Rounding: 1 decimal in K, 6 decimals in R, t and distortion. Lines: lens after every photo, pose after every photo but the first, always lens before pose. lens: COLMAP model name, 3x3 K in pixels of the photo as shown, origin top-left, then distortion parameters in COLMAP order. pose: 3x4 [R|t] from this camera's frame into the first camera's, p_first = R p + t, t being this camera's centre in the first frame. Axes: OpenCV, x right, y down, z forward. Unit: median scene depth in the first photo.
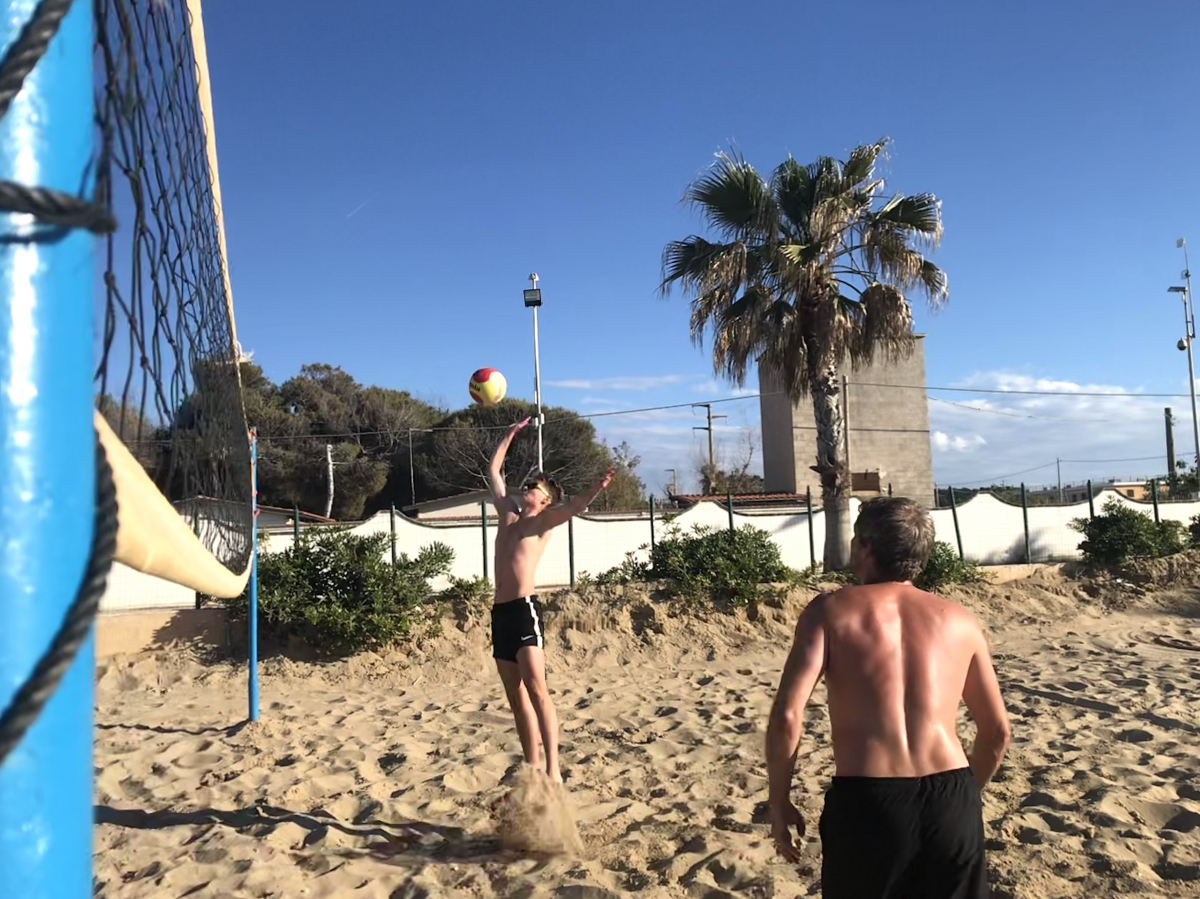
lens RADIAL K [[1063.6, 0, 597.6], [0, 1063.6, 447.4], [0, 0, 1]] dist [0.079009, -0.082167]
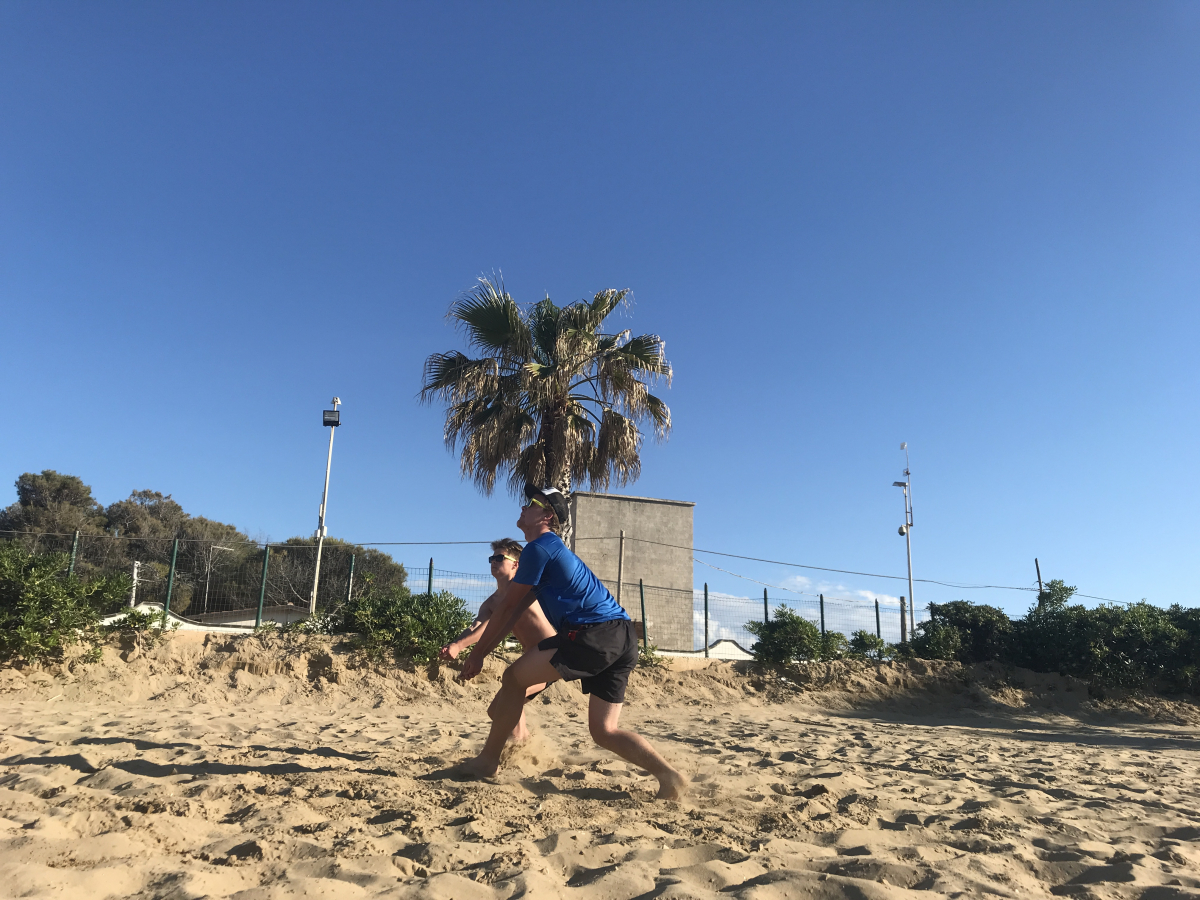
lens RADIAL K [[969.4, 0, 598.9], [0, 969.4, 451.4], [0, 0, 1]] dist [0.018074, -0.008680]
pose [[0.985207, 0.109913, 0.131478, 0.142278], [-0.083459, 0.977829, -0.192057, 0.102635], [-0.149673, 0.178243, 0.972537, 0.022228]]
